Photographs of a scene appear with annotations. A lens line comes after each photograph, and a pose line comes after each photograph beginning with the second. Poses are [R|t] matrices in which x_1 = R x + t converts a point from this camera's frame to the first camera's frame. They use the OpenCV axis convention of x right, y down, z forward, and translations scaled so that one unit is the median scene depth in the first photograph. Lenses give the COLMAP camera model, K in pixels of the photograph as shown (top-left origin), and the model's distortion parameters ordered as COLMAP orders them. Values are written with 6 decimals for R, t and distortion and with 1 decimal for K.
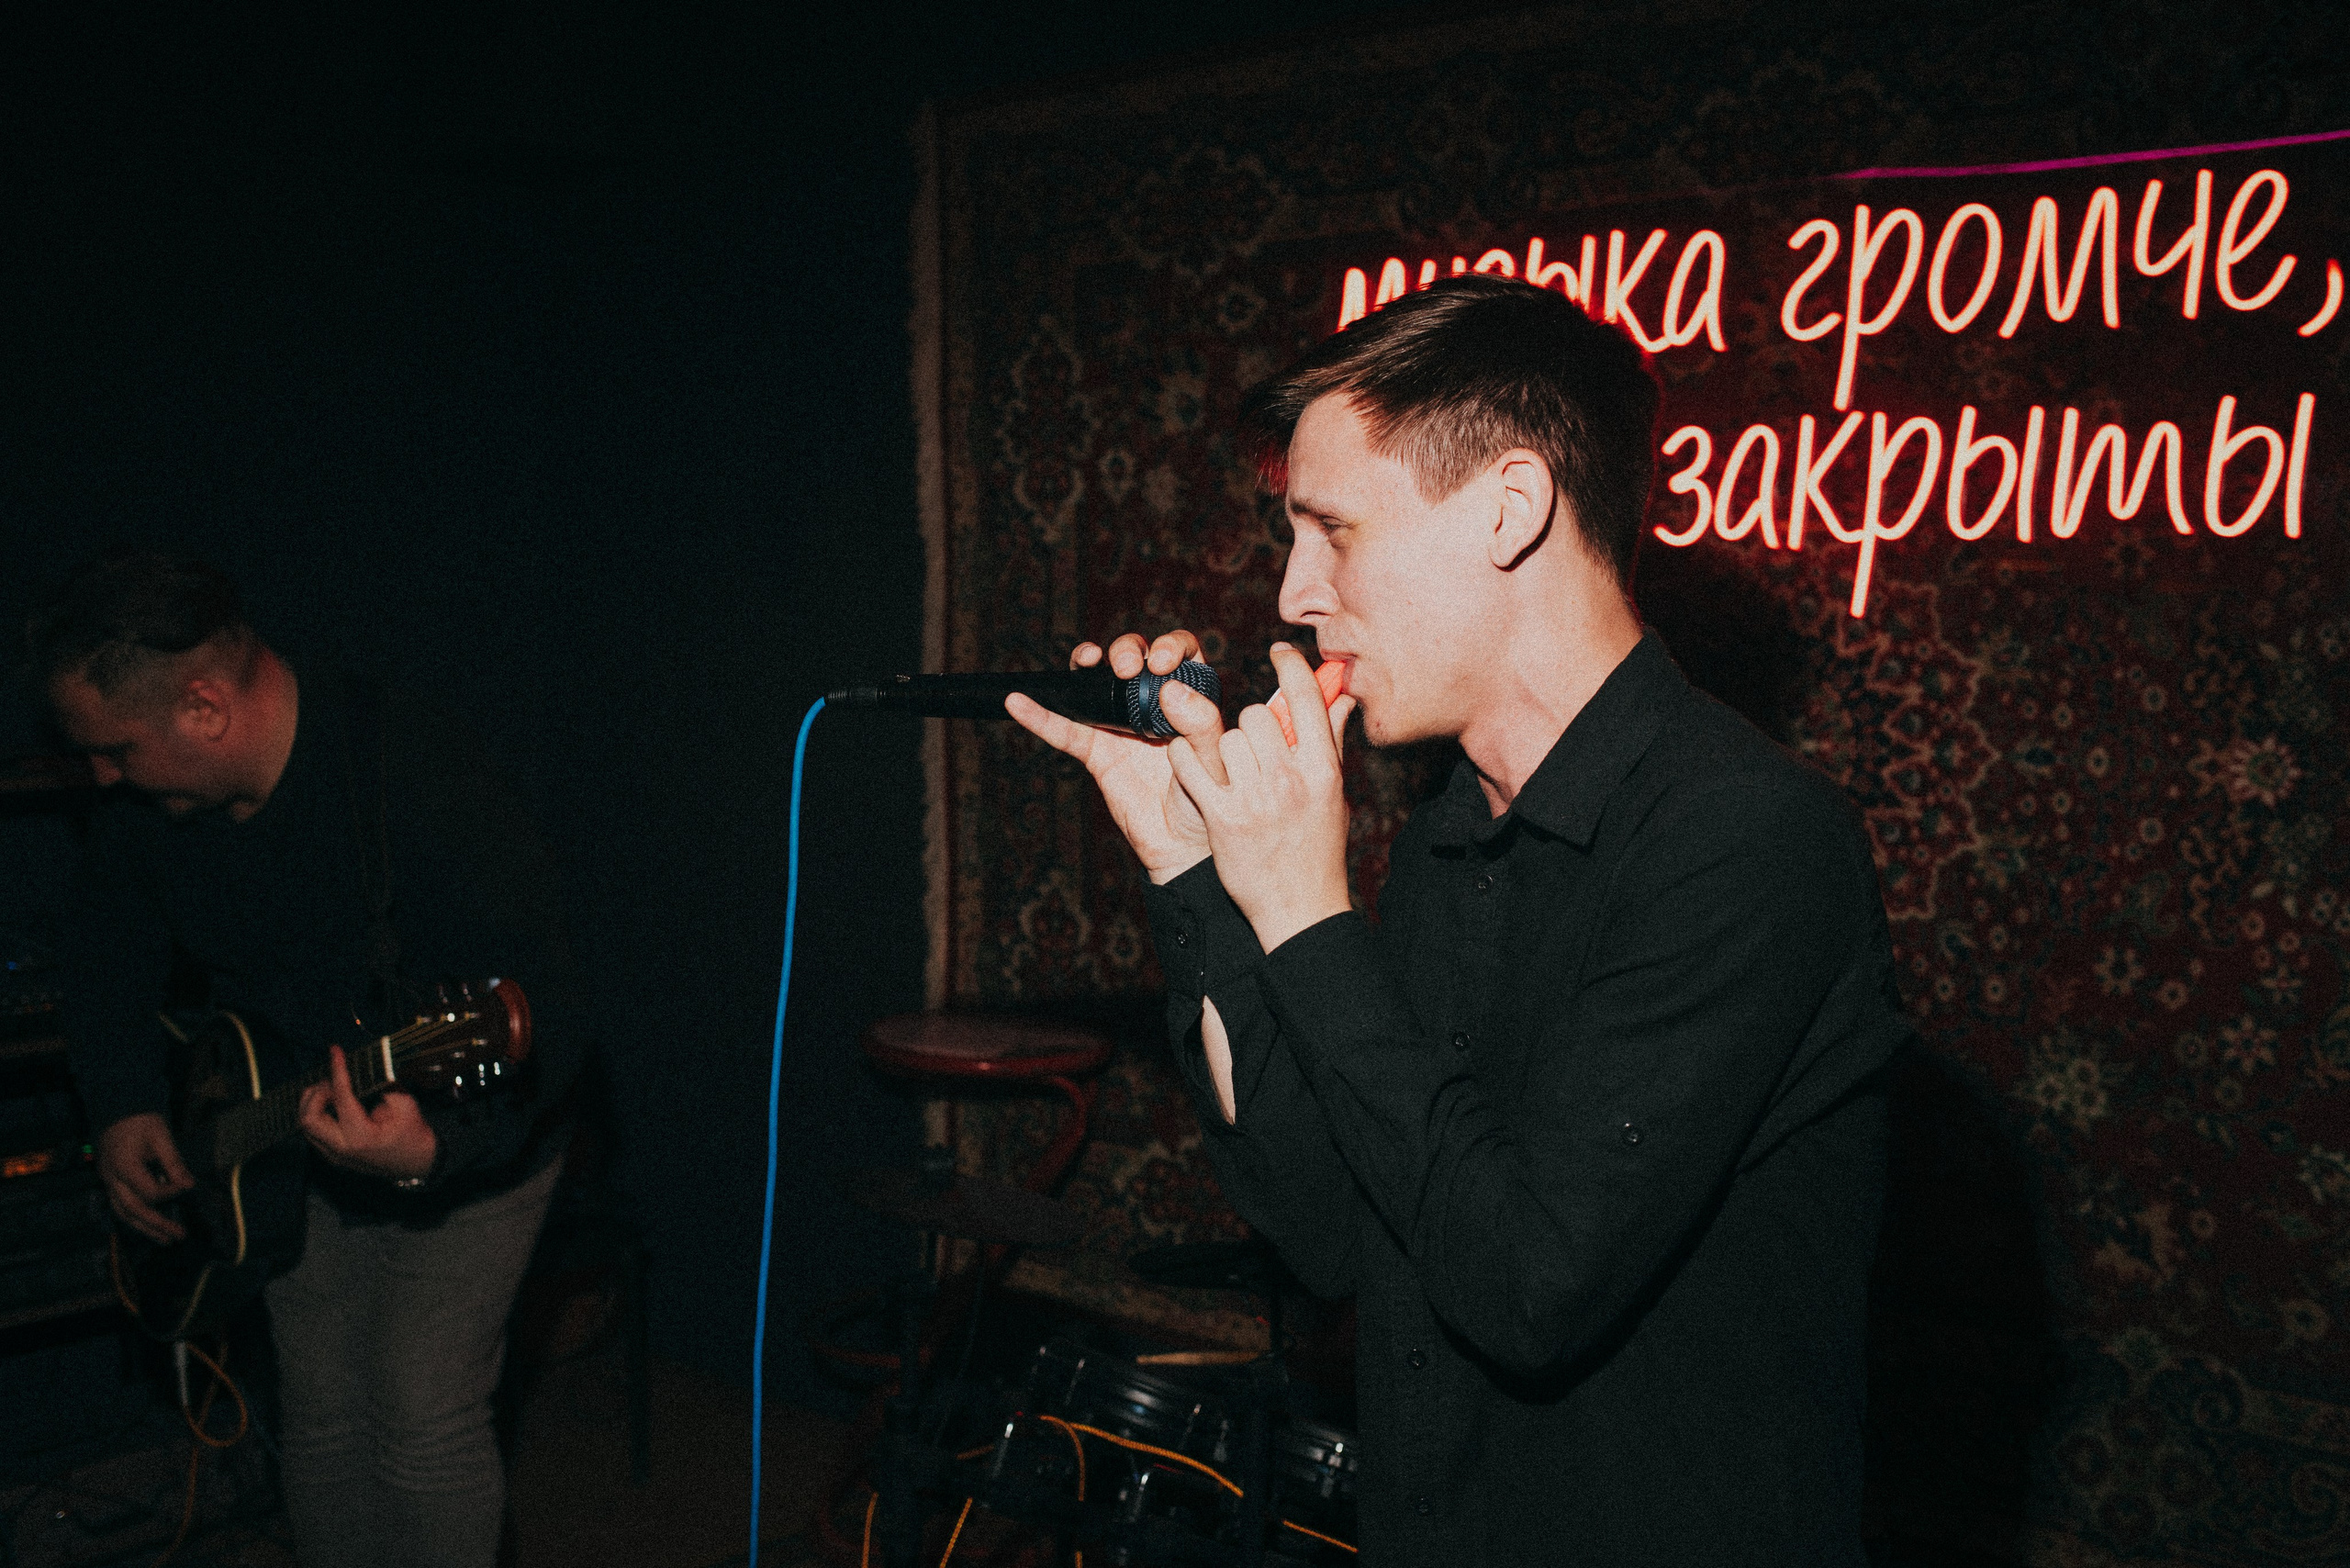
lens RADIAL K [[2285.9, 0, 1162.5], [0, 2285.9, 772.0], [0, 0, 1]] dist [-0.057214, 0.000000]
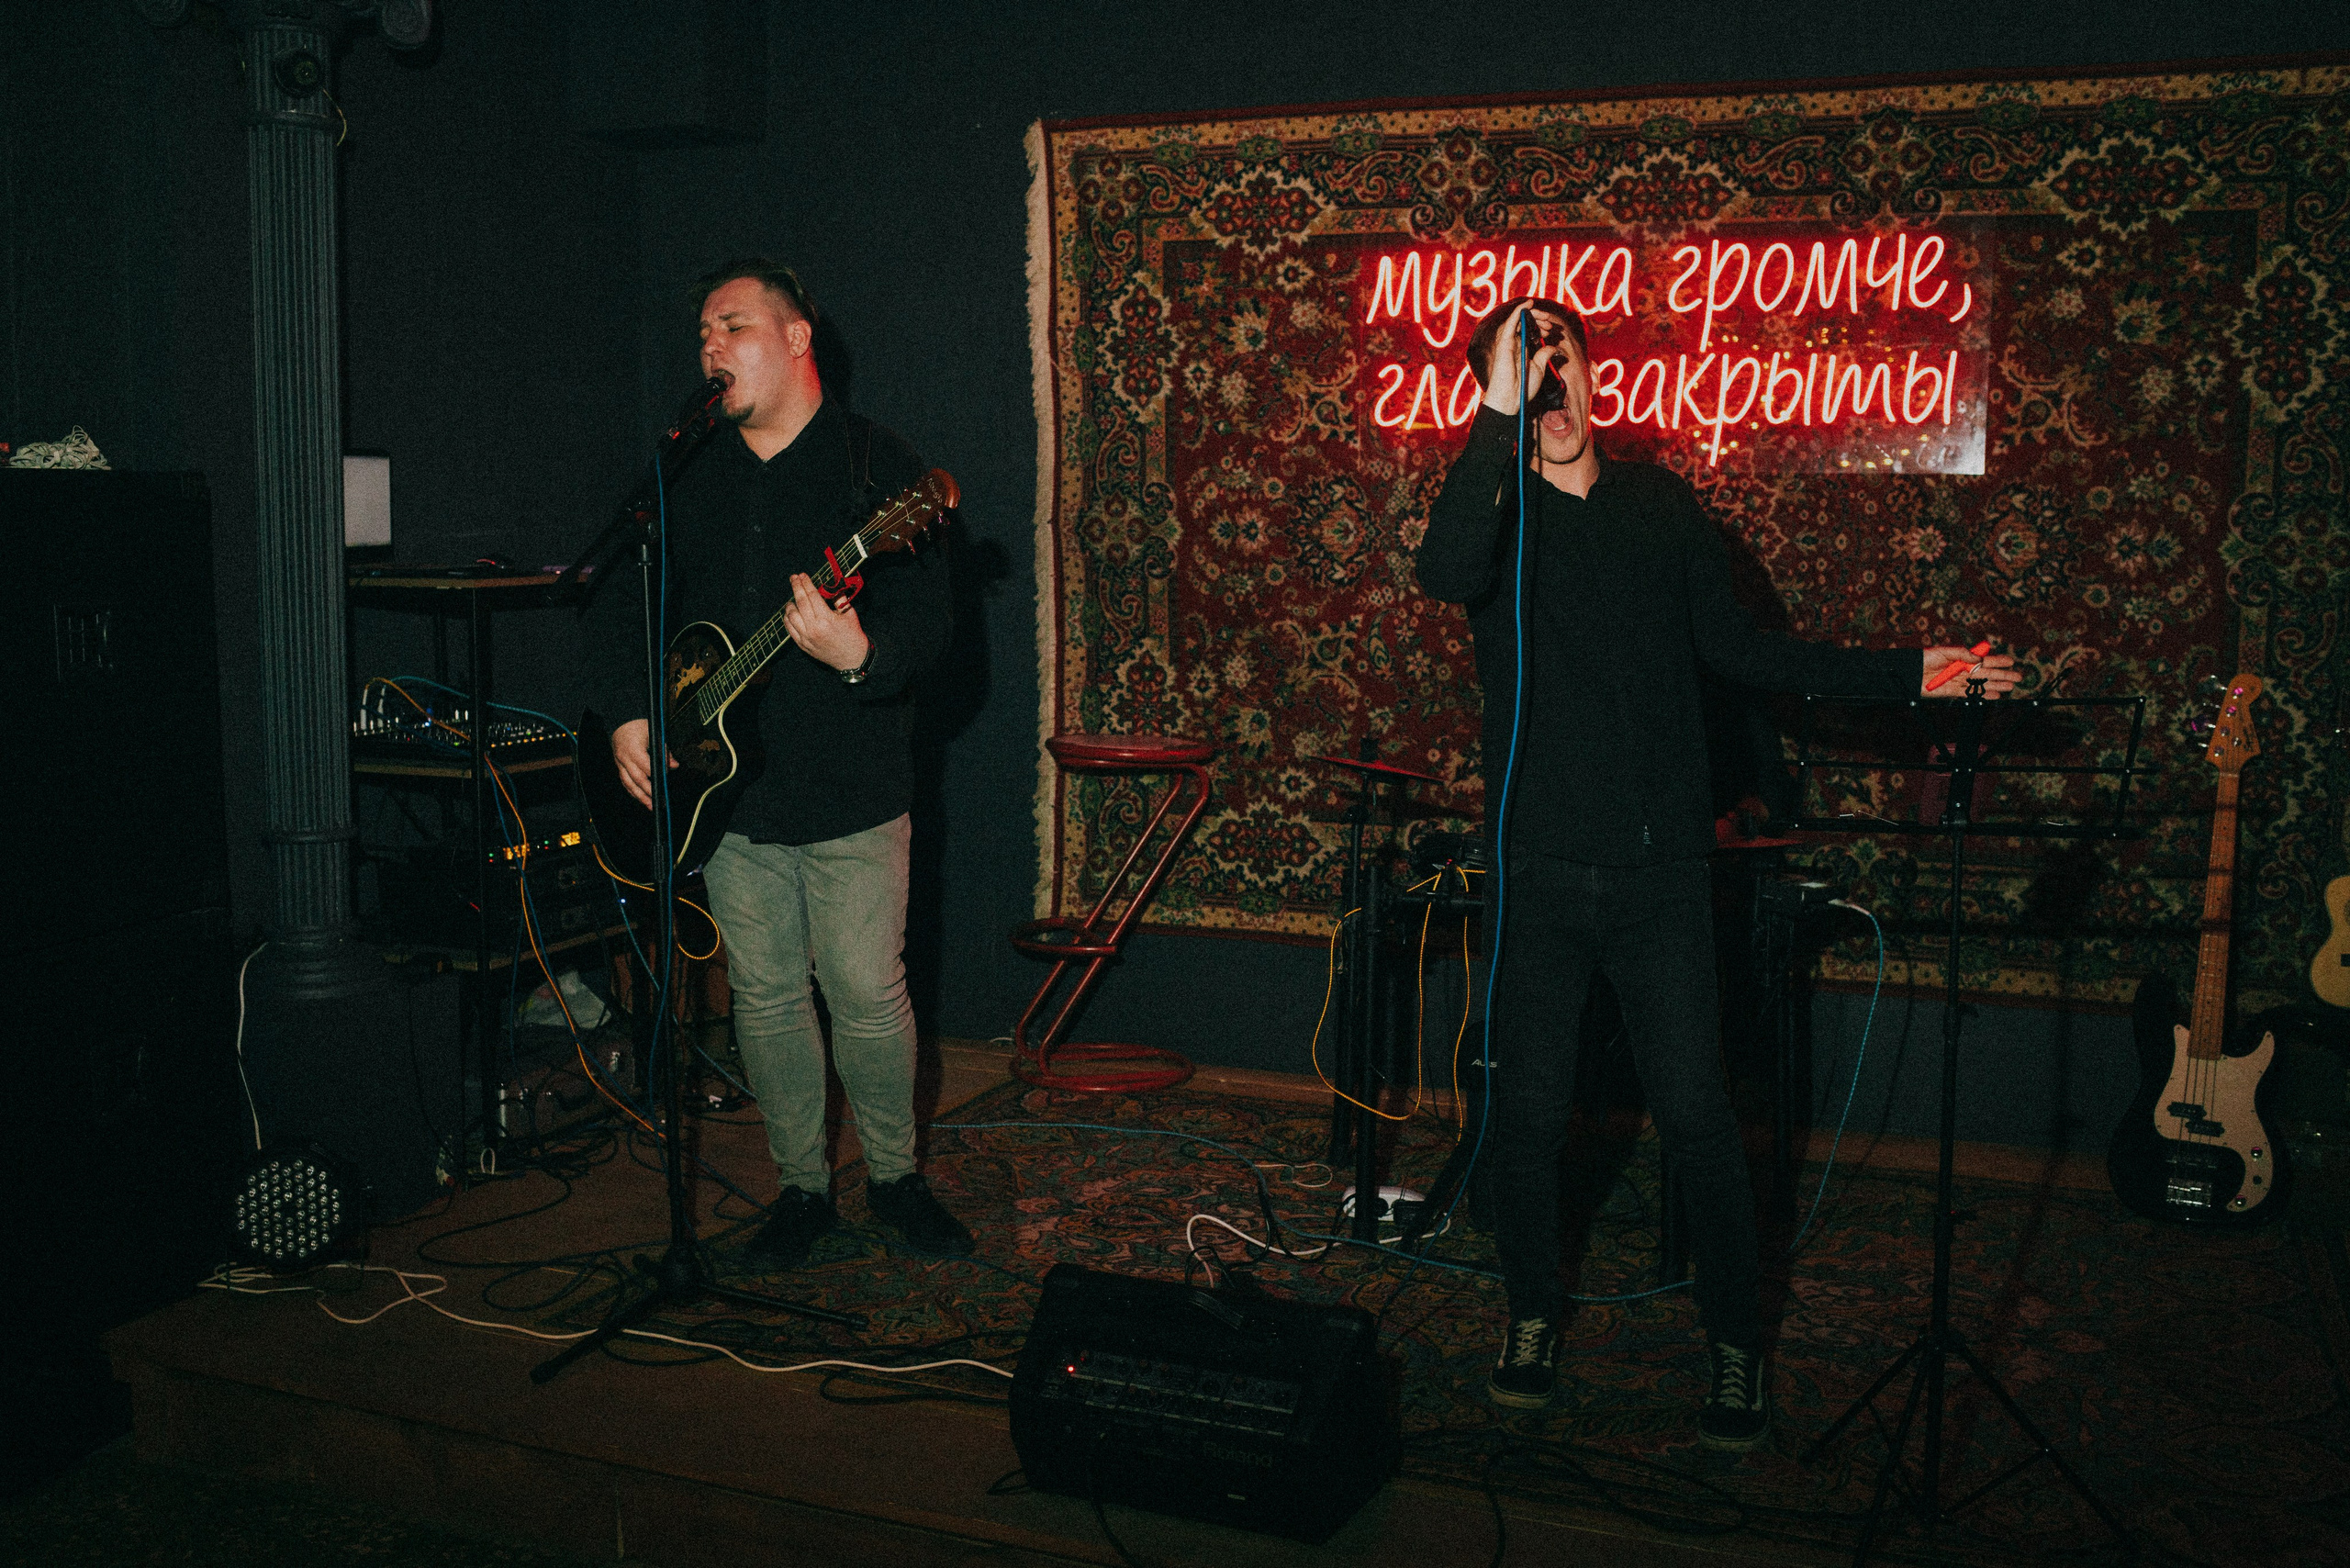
lens RADIAL K [[2285.9, 0, 1157.8], [0, 2285.9, 782.0], [0, 0, 1]] dist [-0.057214, 0.000000]
pose [[0.948774, -0.038289, 0.313626, -0.612050], [0.023519, 0.998435, 0.050745, 0.071702], [-0.315078, -0.040769, 0.948190, -0.528259]]
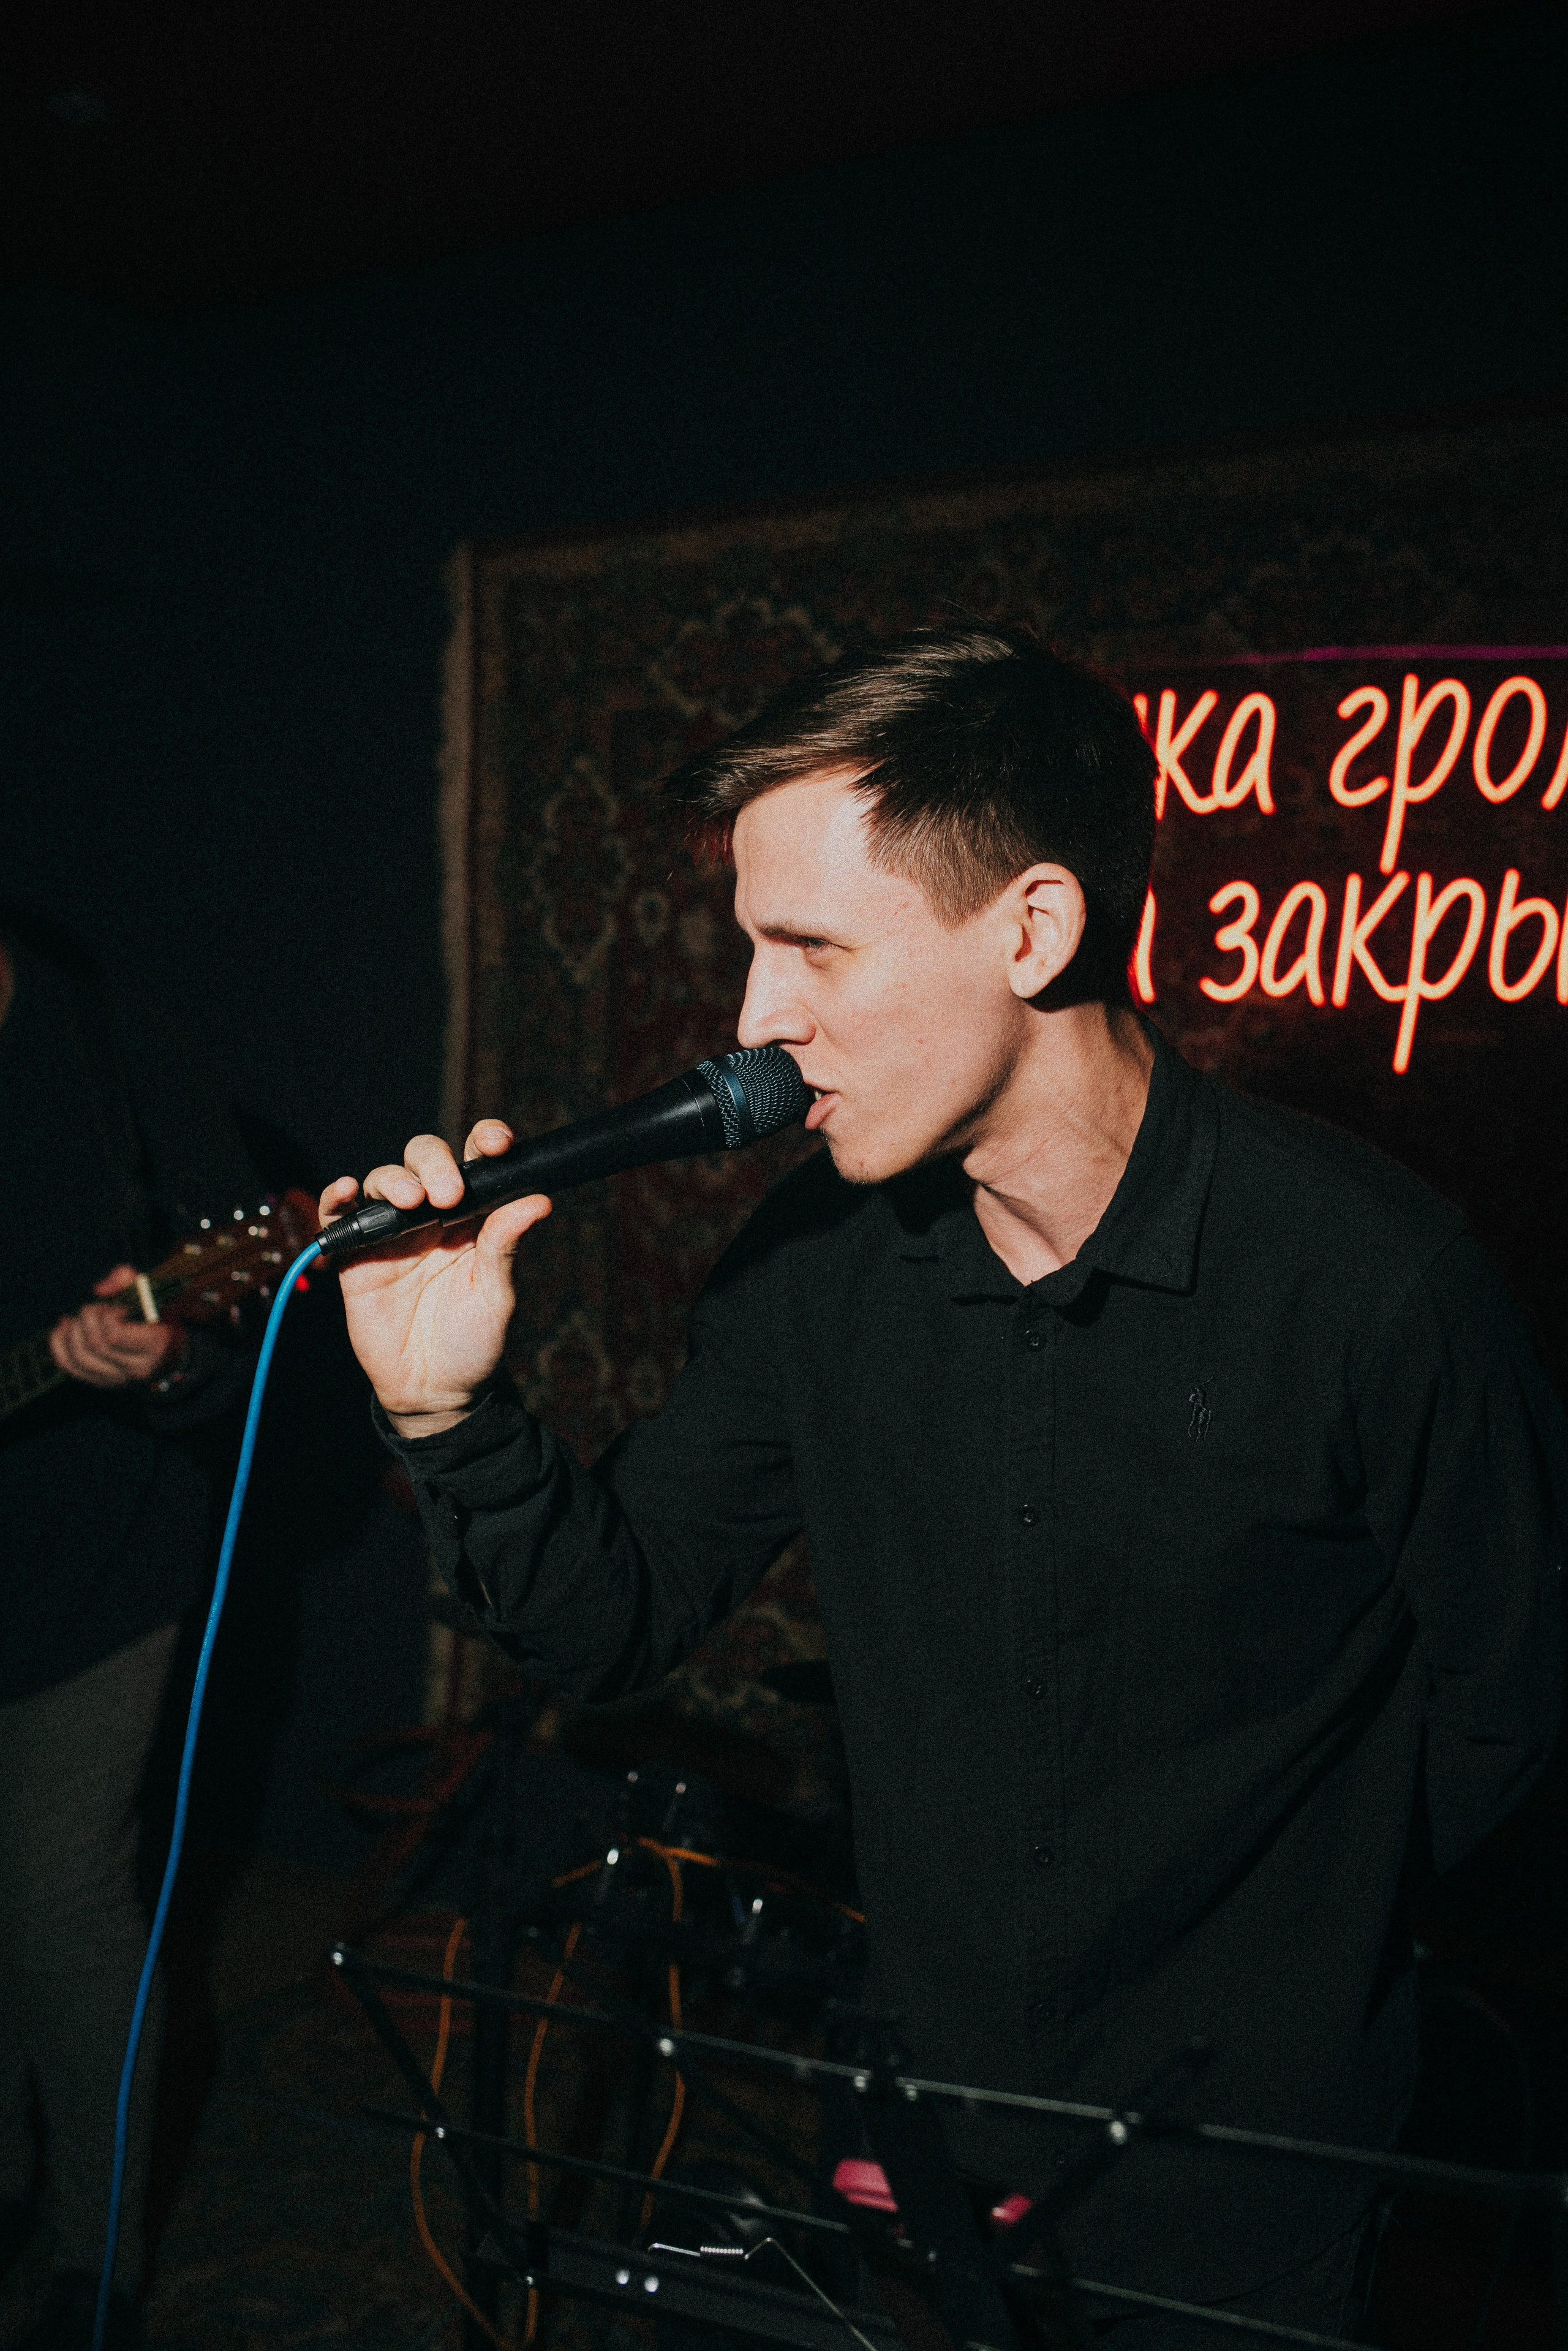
lens RADIAL K [[2286.7, 0, 788.8], [0, 2286.7, 1161.3], [0, 0, 1]] dist [-0.057214, 0.000000]
pose [[0.995019, 0.022124, 0.097202, -0.062172], [-0.018816, 0.999217, -0.034818, 0.012352], [-0.097896, 0.032815, 0.994655, -0.002755]]
